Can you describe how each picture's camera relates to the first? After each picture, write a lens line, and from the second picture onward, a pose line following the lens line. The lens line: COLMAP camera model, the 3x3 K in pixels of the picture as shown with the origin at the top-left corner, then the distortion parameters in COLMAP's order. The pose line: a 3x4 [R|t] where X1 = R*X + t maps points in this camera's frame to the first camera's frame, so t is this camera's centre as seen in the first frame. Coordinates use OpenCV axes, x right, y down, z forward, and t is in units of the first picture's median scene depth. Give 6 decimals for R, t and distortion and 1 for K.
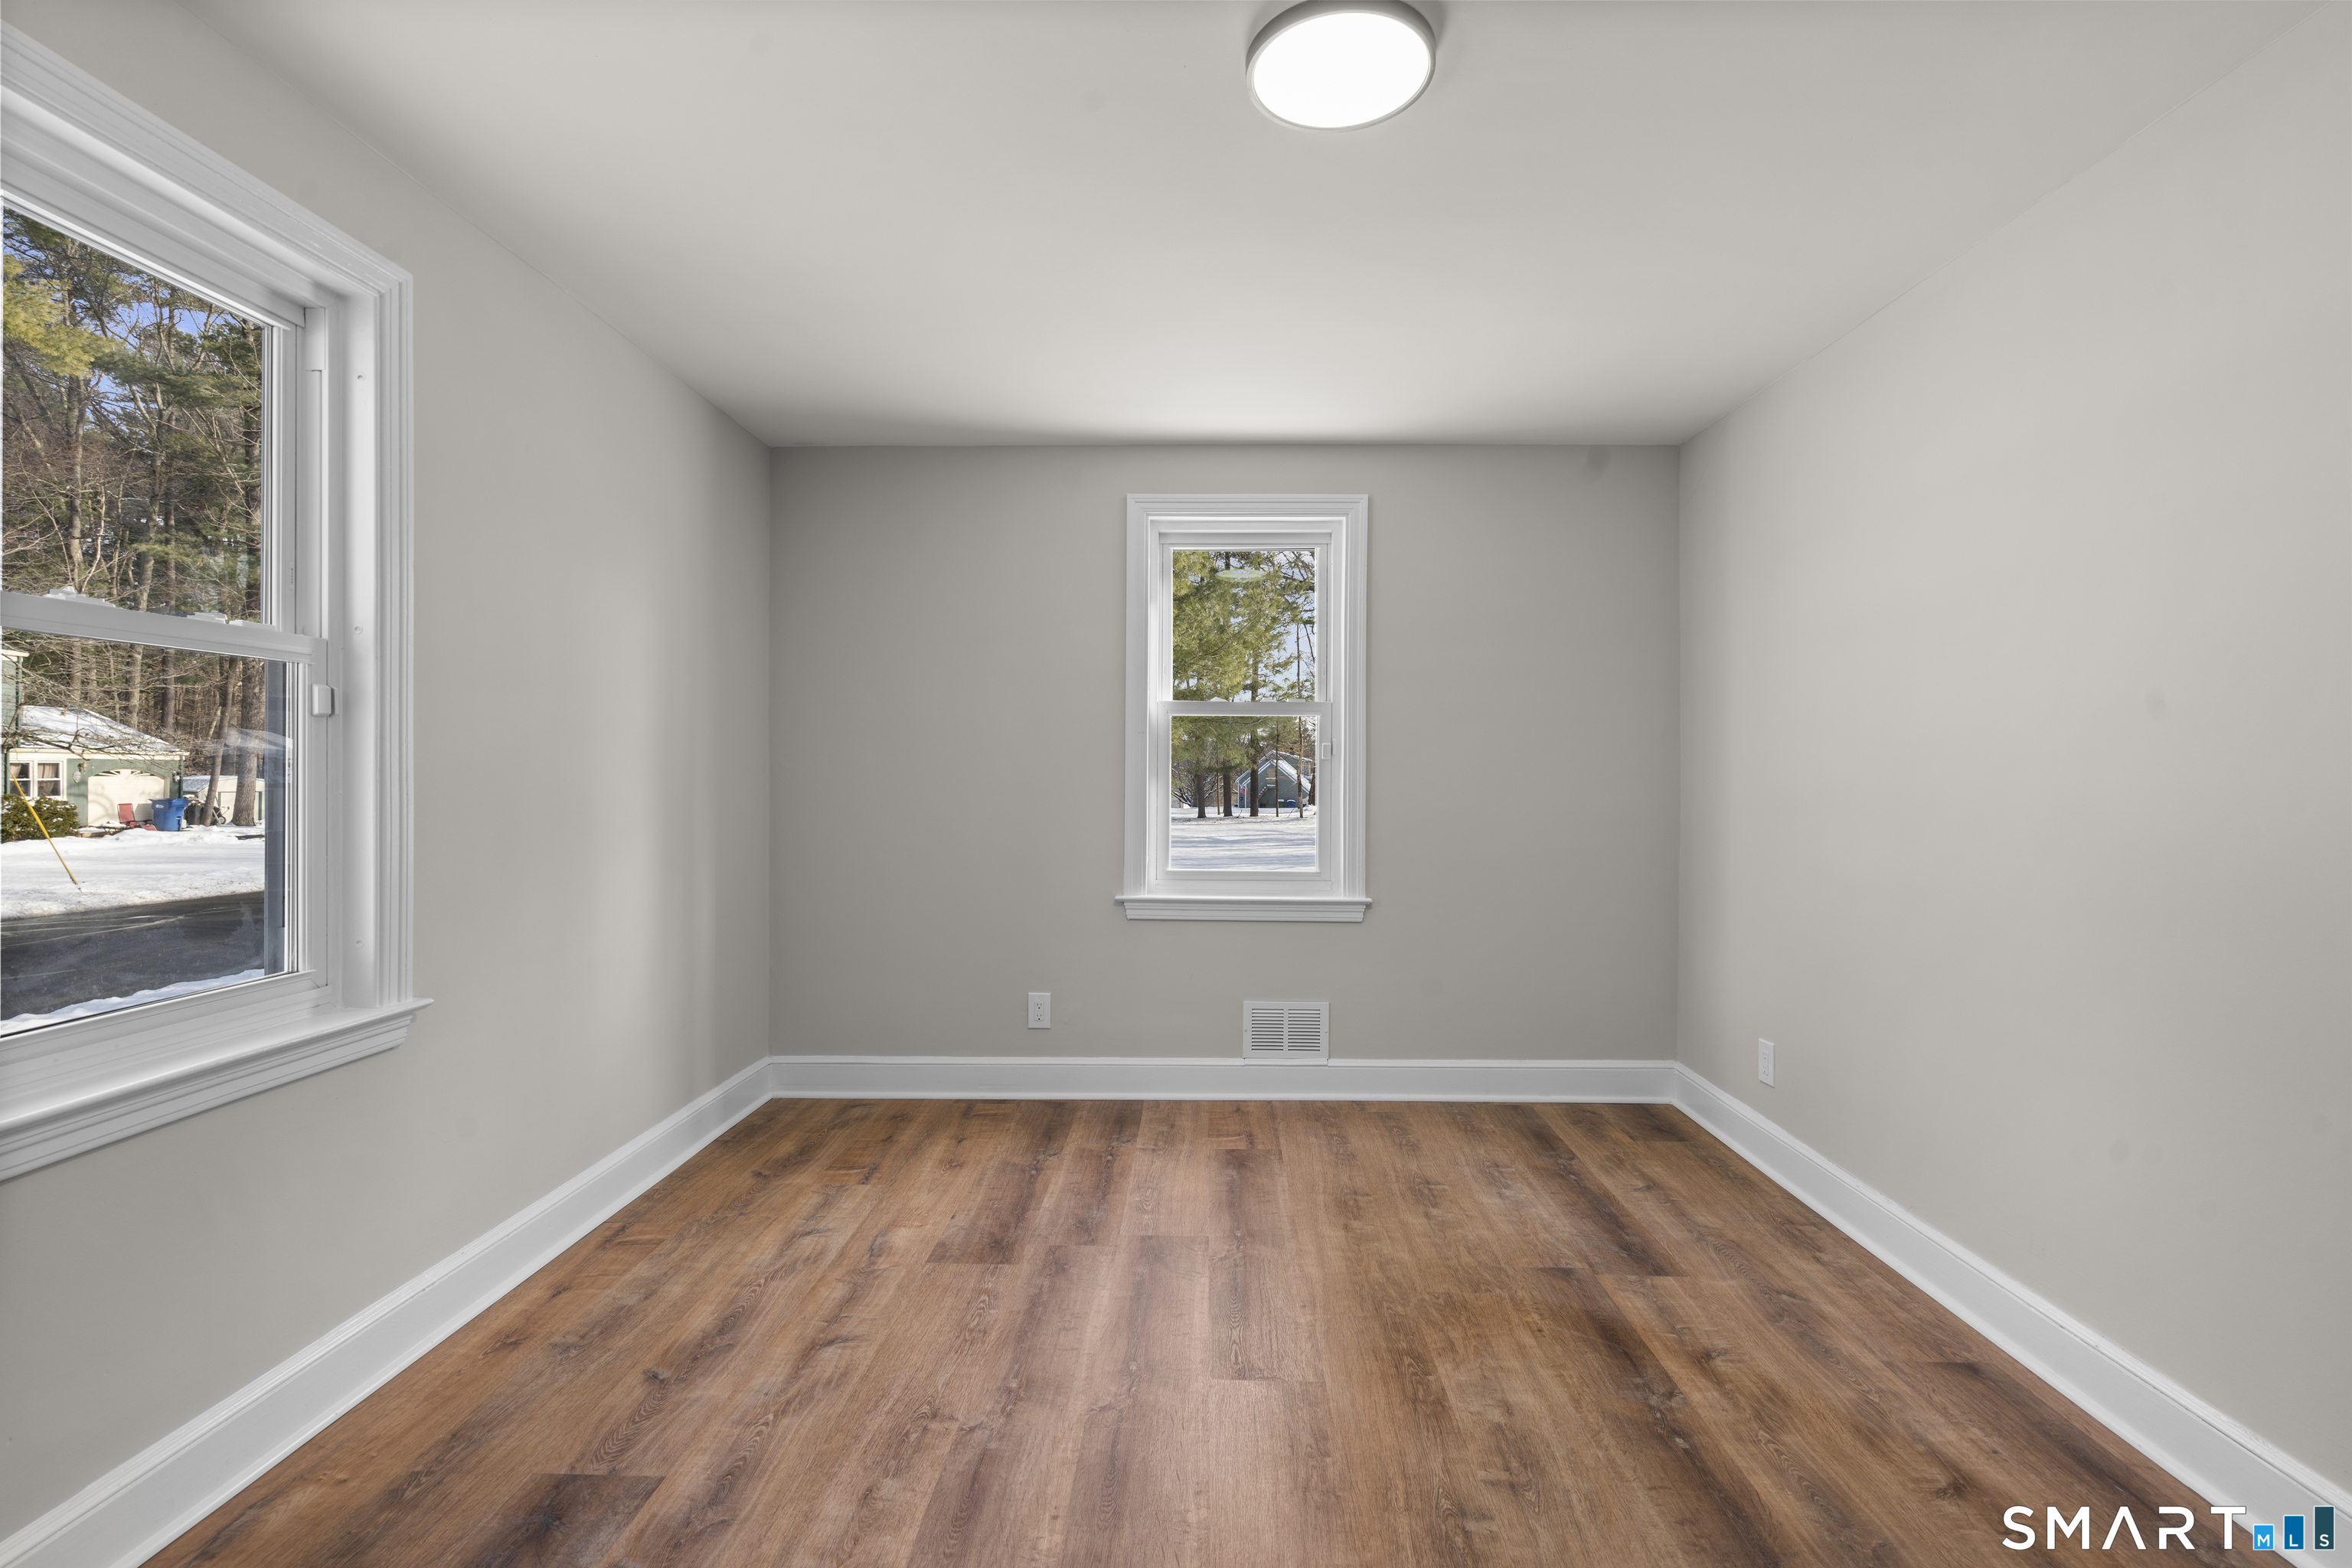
lens RADIAL K [[1060.2, 0, 1179.1], [0, 1060.2, 777.0], [0, 0, 1]] dist [-0.005696, 0.004531]
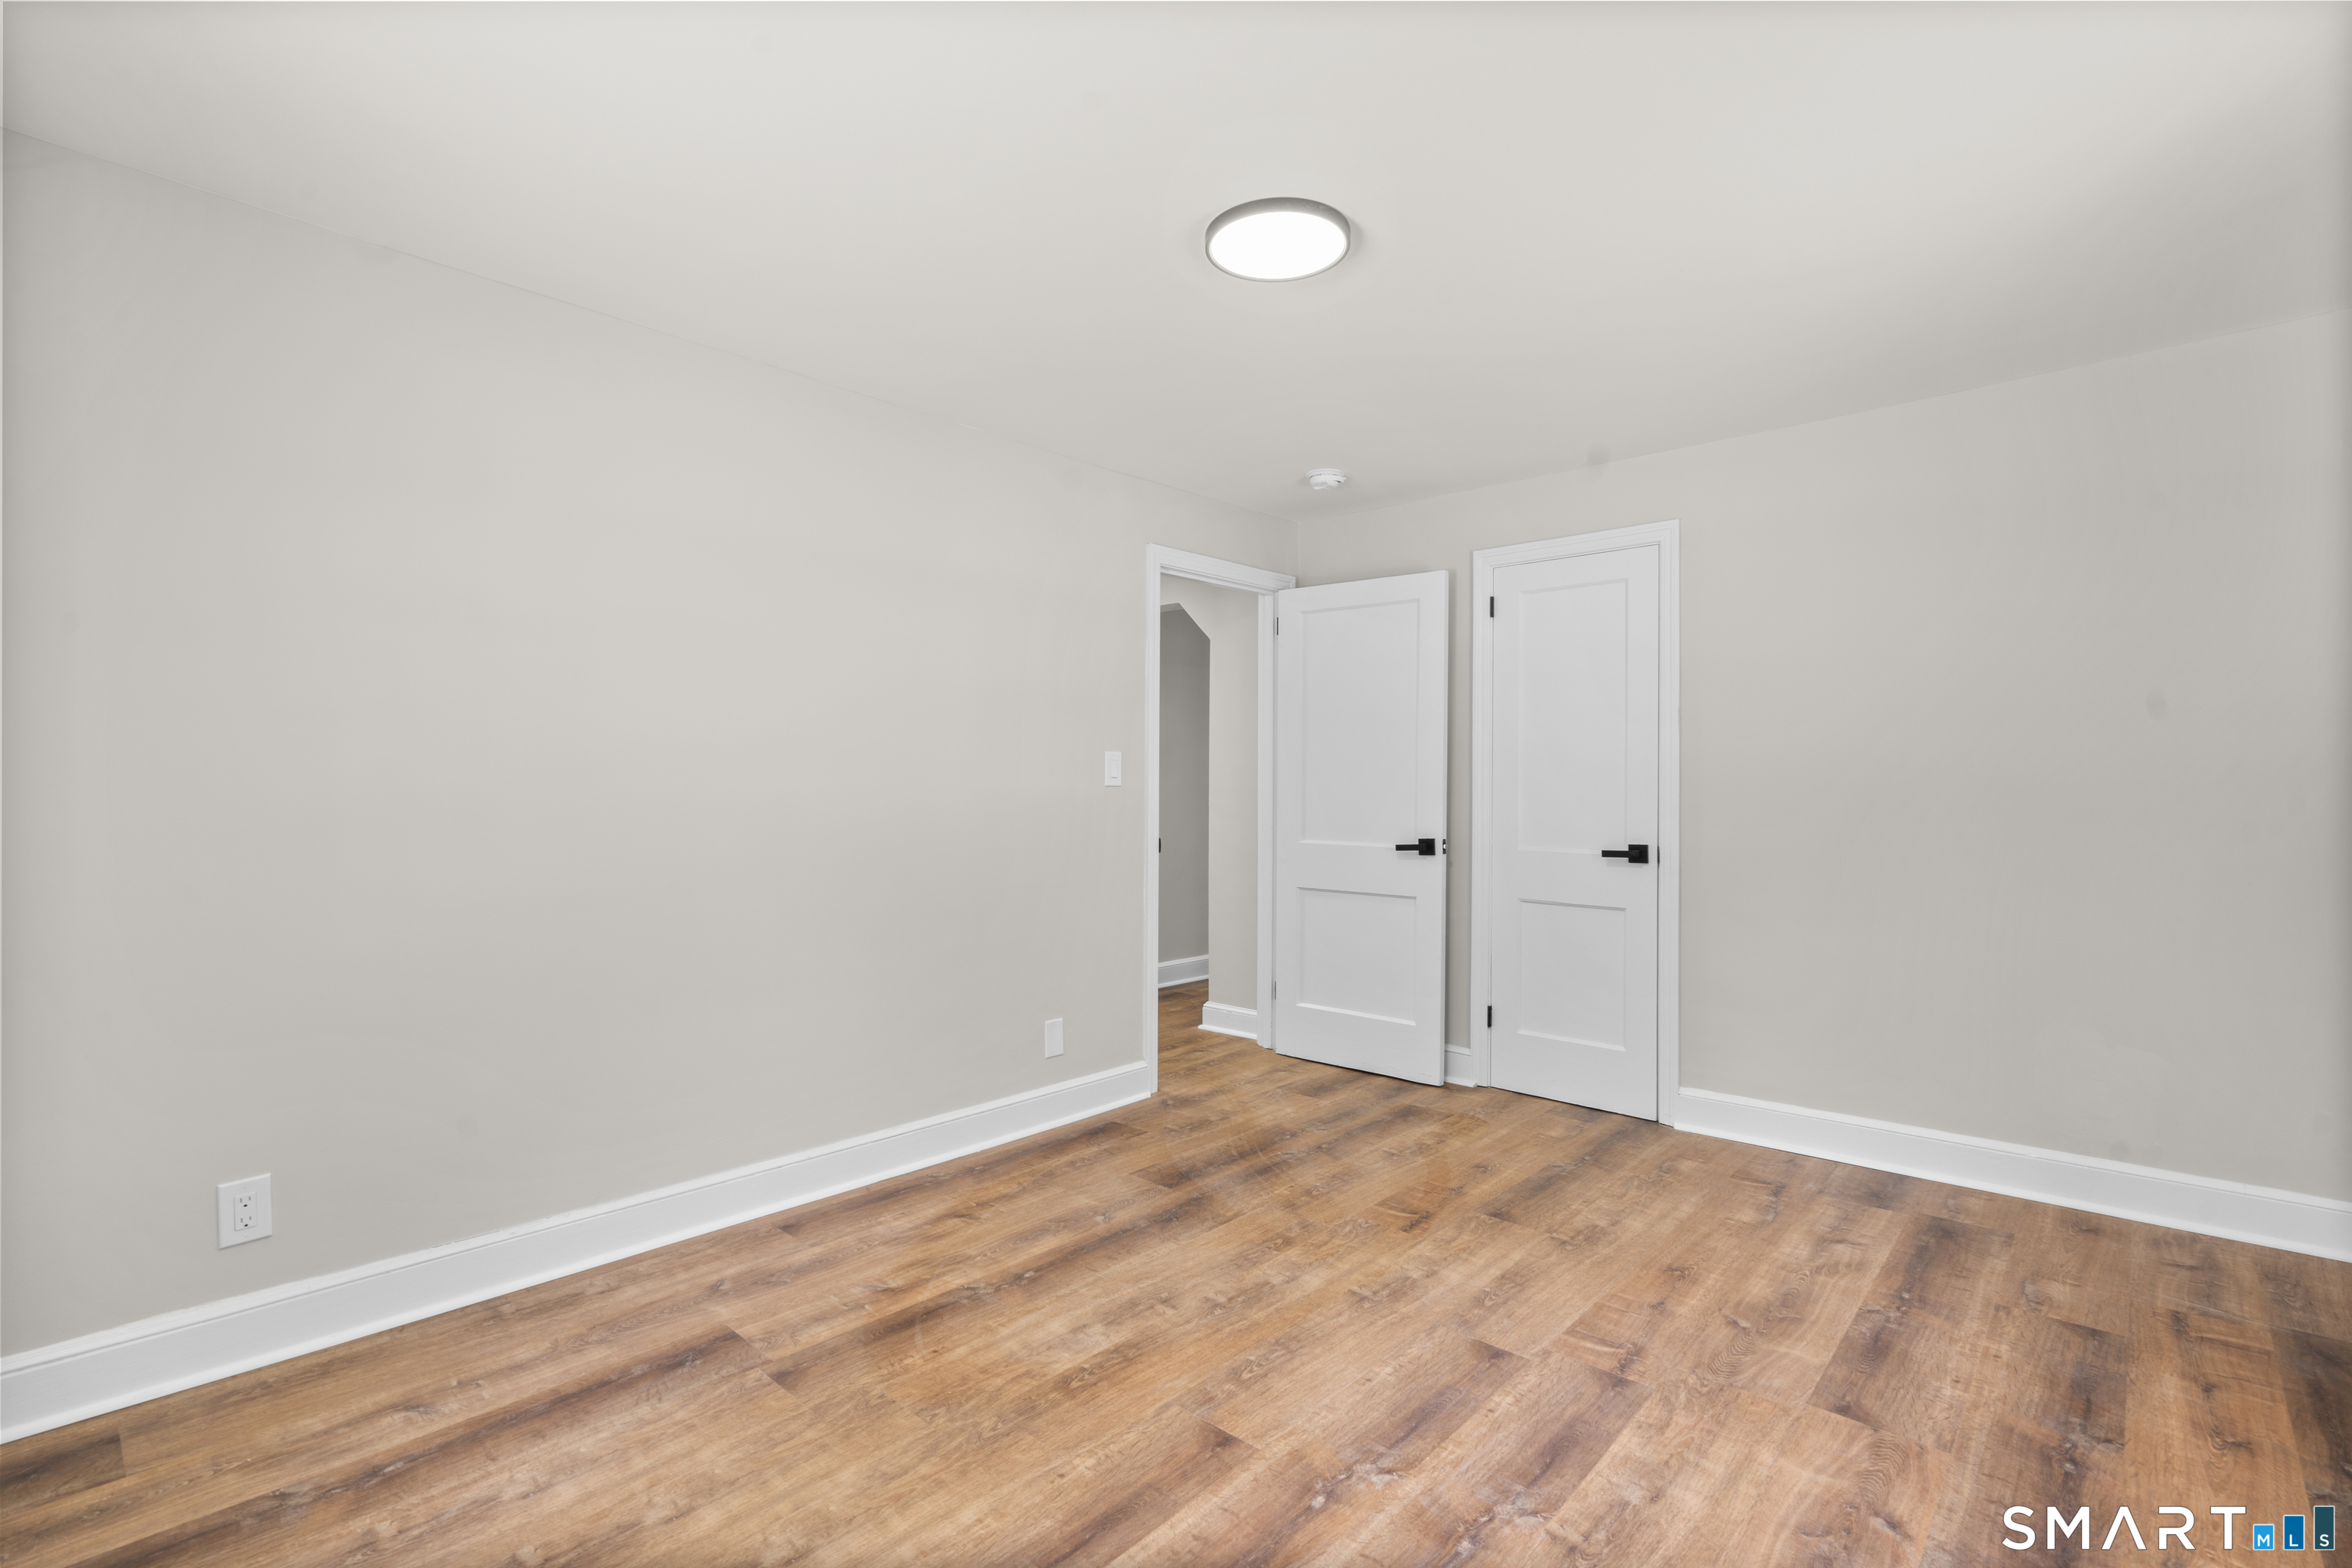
lens RADIAL K [[1060.2, 0, 1179.1], [0, 1060.2, 777.0], [0, 0, 1]] dist [-0.005696, 0.004531]
pose [[-0.757892, -0.002820, 0.652374, -0.367623], [-0.004897, 0.999987, -0.001367, -0.007579], [-0.652361, -0.004231, -0.757896, 1.251875]]
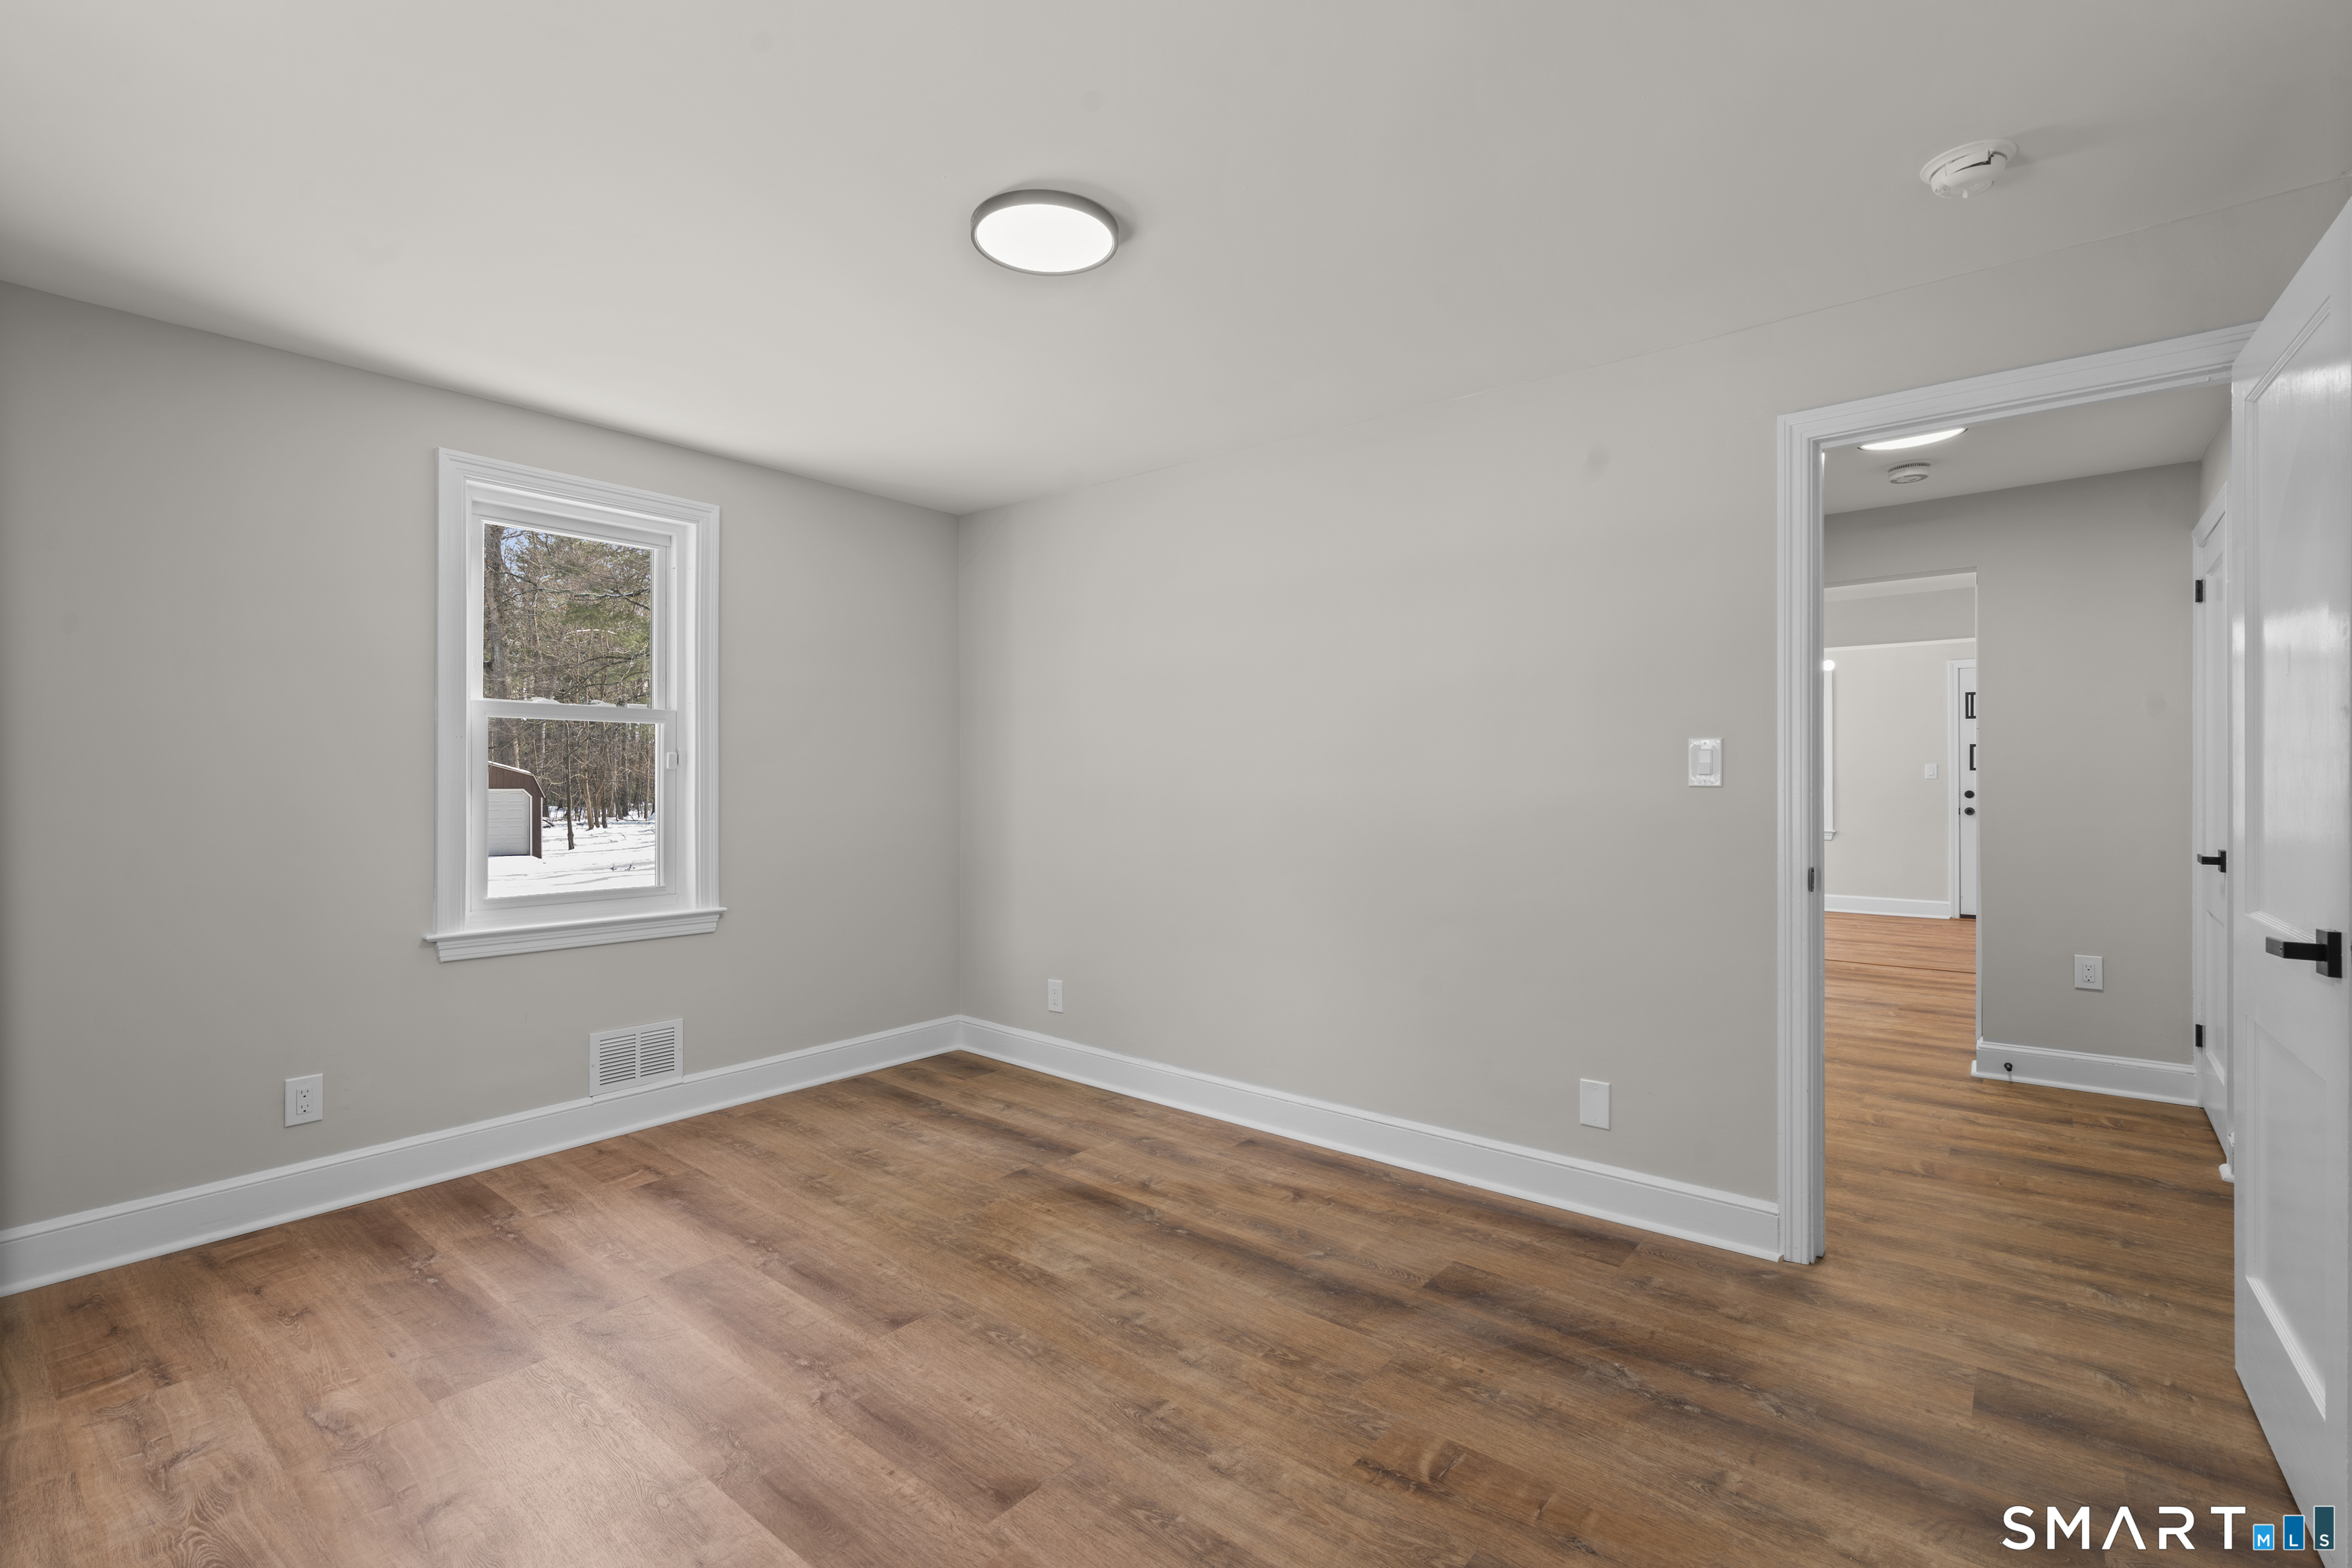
lens RADIAL K [[1060.2, 0, 1179.1], [0, 1060.2, 777.0], [0, 0, 1]] dist [-0.005696, 0.004531]
pose [[0.608954, -0.002979, 0.793200, -0.467385], [0.005440, 0.999985, -0.000421, -0.008455], [-0.793187, 0.004571, 0.608961, 0.057625]]
